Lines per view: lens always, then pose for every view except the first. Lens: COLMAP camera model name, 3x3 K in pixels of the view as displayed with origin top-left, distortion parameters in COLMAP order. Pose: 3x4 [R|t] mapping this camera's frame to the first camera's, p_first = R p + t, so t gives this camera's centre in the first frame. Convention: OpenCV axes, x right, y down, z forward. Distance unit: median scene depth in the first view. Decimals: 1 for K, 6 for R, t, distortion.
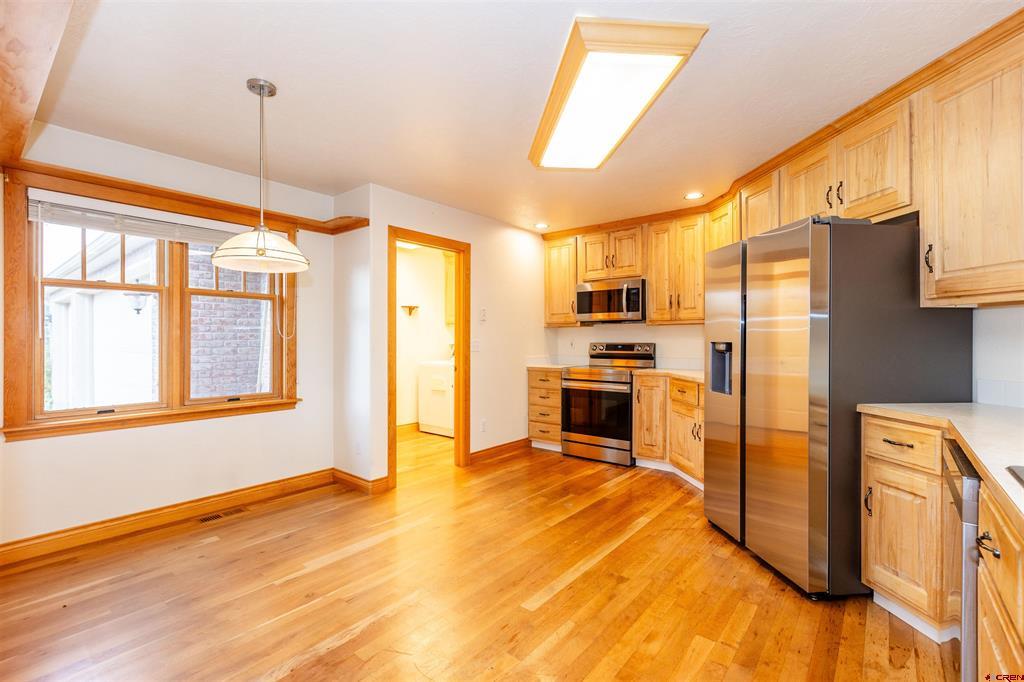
lens RADIAL K [[454.5, 0, 517.0], [0, 454.5, 339.7], [0, 0, 1]] dist [-0.000776, -0.000305]
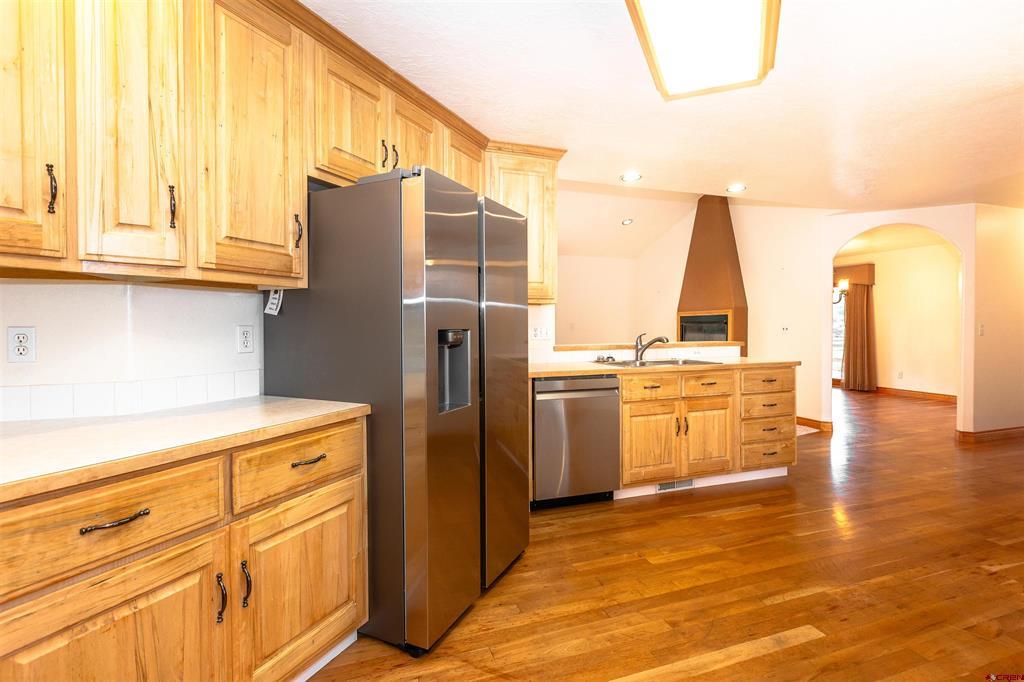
lens RADIAL K [[481.0, 0, 514.9], [0, 481.0, 328.8], [0, 0, 1]] dist [-0.001311, -0.000098]
pose [[-0.849771, -0.002520, 0.527146, 0.019247], [0.003210, 0.999945, 0.009956, -0.001810], [-0.527142, 0.010152, -0.849717, 1.318311]]
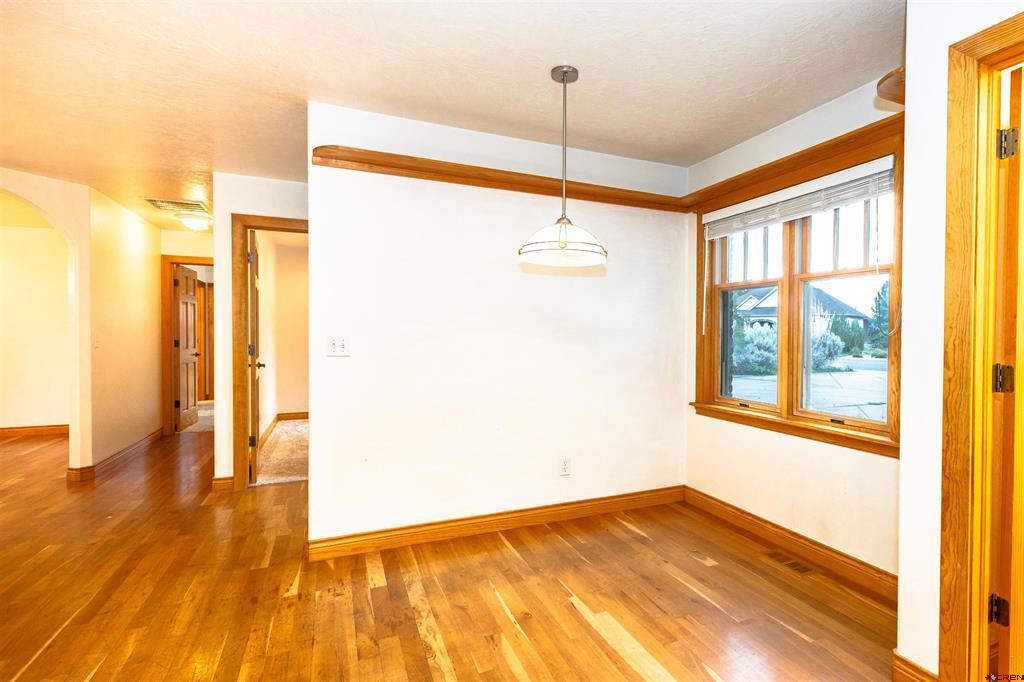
lens RADIAL K [[532.7, 0, 597.1], [0, 532.7, 342.8], [0, 0, 1]] dist [-0.000895, -0.000068]
pose [[-0.413603, 0.011323, -0.910387, 0.299450], [-0.004767, 0.999882, 0.014602, -0.000927], [0.910445, 0.010379, -0.413501, 1.031975]]
